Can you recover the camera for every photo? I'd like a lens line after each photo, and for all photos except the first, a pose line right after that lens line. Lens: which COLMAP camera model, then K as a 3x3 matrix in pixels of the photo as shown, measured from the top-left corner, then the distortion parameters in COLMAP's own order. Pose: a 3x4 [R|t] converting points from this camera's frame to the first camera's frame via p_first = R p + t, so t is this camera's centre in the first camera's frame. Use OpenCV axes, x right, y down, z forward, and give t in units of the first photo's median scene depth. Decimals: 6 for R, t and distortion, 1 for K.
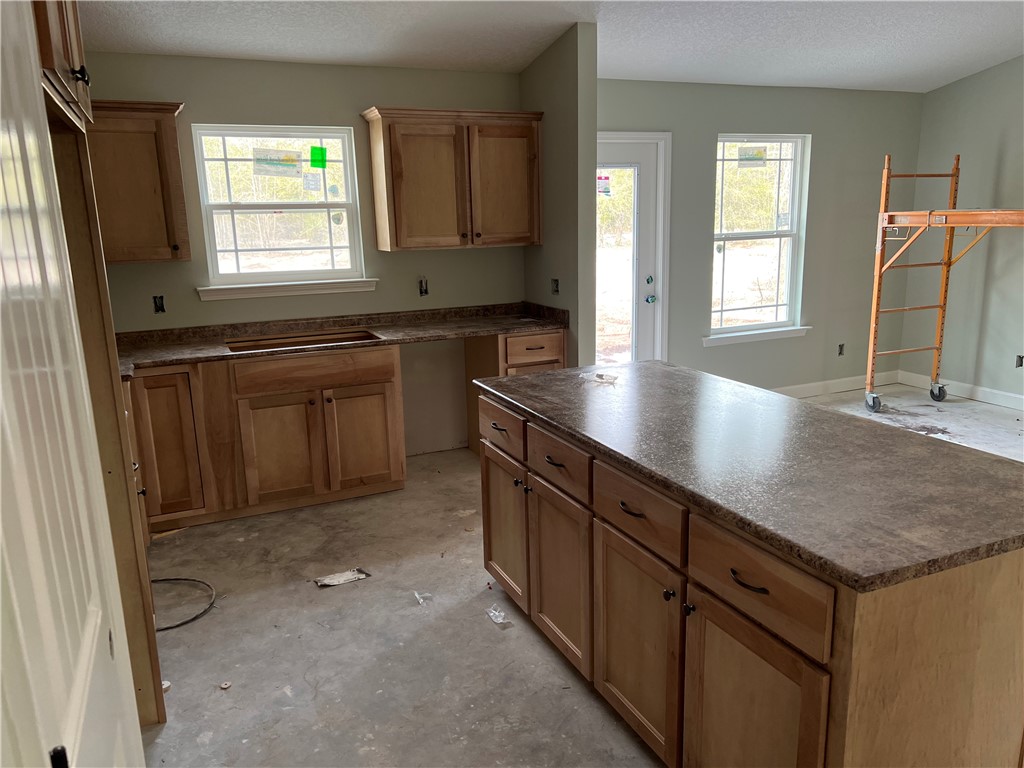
lens RADIAL K [[778.6, 0, 512.0], [0, 778.6, 384.0], [0, 0, 1]] dist [0.064415, -0.064837]
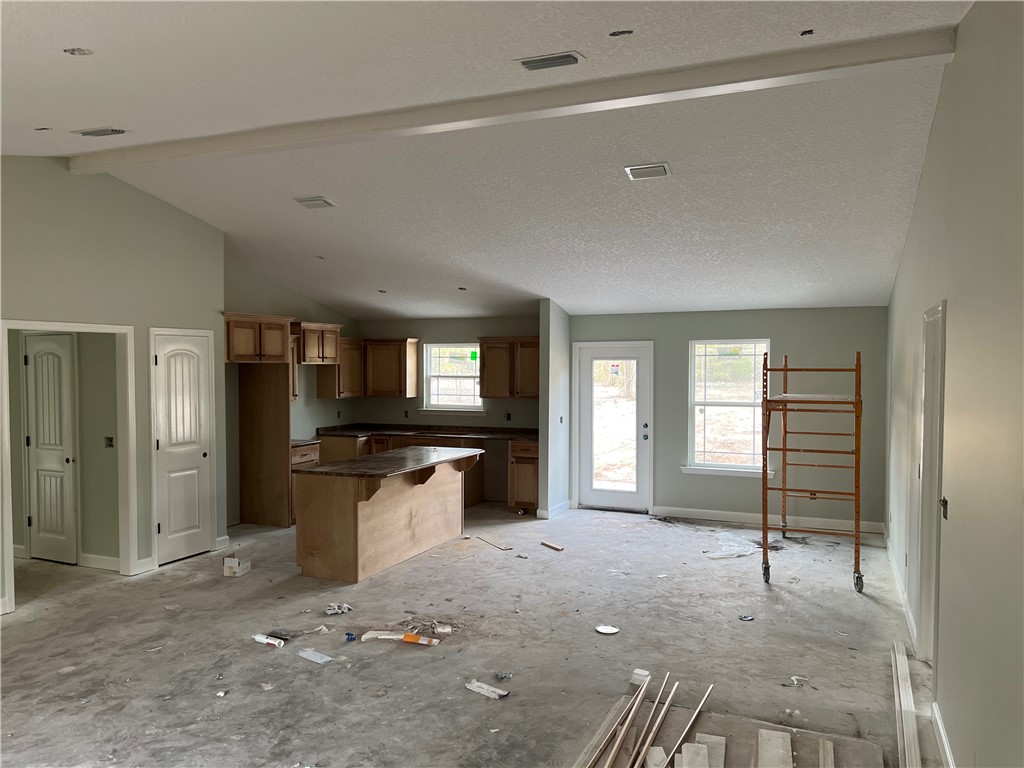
lens RADIAL K [[778.6, 0, 512.0], [0, 778.6, 384.0], [0, 0, 1]] dist [0.064415, -0.064837]
pose [[0.674120, 0.042263, -0.737412, 1.484279], [-0.178572, 0.978071, -0.107190, 0.008577], [0.716711, 0.203940, 0.666884, -0.390557]]
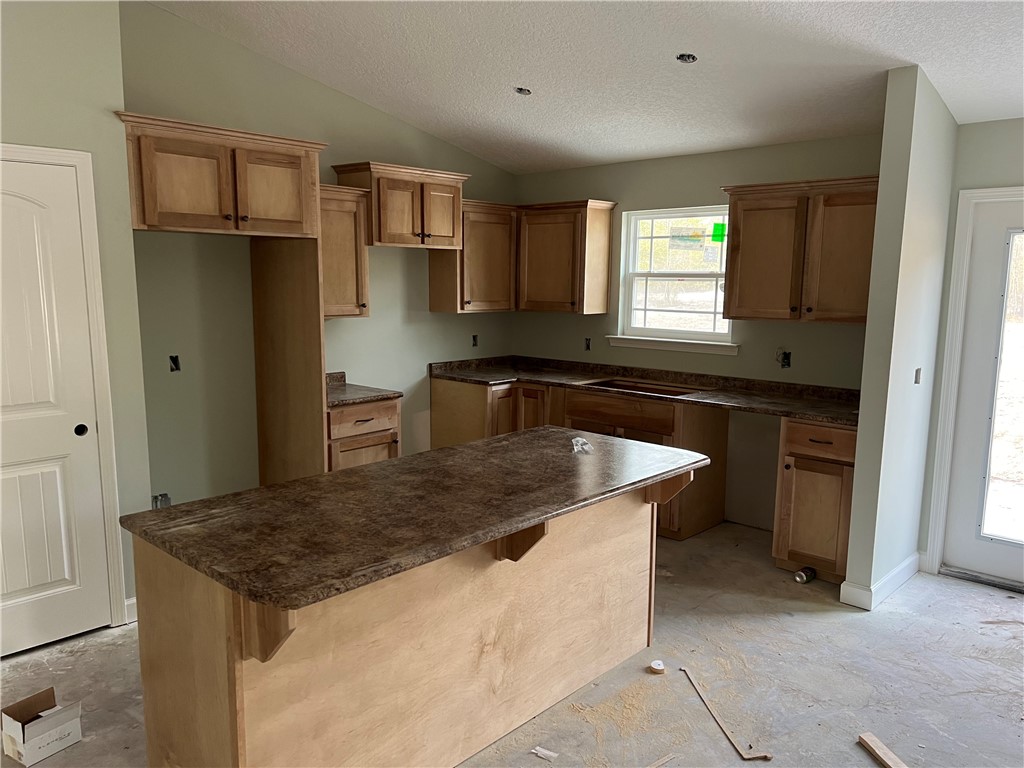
lens RADIAL K [[767.0, 0, 508.8], [0, 767.0, 394.6], [0, 0, 1]] dist [0.019118, 0.000212]
pose [[0.377451, 0.166642, -0.910912, 0.680319], [-0.219763, 0.971693, 0.086698, -0.095635], [0.899575, 0.167461, 0.403389, 0.334548]]
